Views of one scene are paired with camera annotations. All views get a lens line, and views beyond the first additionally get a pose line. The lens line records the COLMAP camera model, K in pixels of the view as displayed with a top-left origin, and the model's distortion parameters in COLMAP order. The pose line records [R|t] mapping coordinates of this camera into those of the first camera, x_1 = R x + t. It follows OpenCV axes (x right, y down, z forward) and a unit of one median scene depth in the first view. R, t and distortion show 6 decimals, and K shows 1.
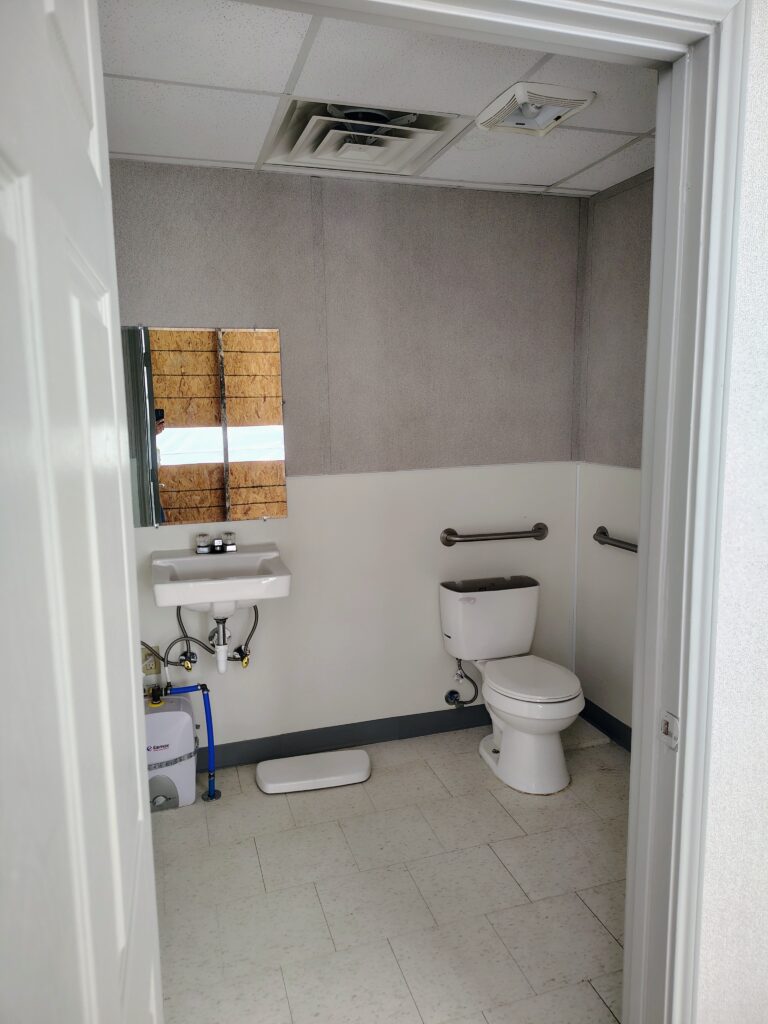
lens RADIAL K [[690.6, 0, 384.0], [0, 690.6, 512.0], [0, 0, 1]] dist [-0.000578, -0.097603]
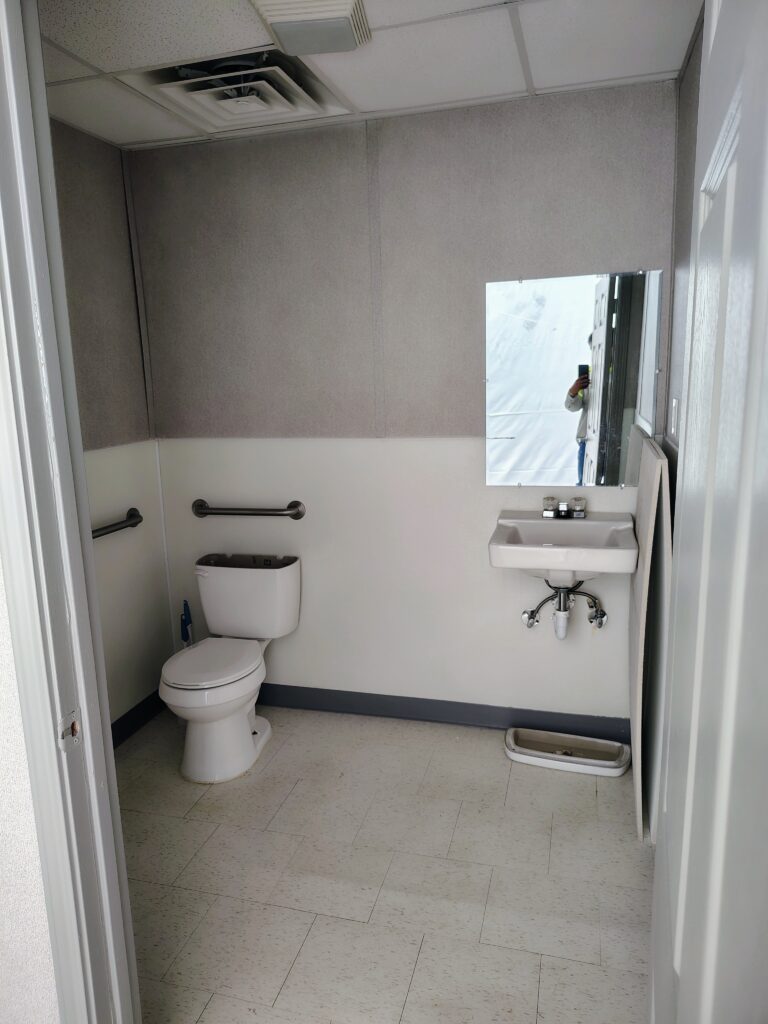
lens RADIAL K [[726.8, 0, 385.8], [0, 726.8, 496.3], [0, 0, 1]] dist [0.176853, -0.262589]
pose [[0.854646, 0.071102, -0.514319, 0.471496], [-0.055250, 0.997409, 0.046077, -0.024003], [0.516263, -0.010963, 0.856360, 0.129476]]
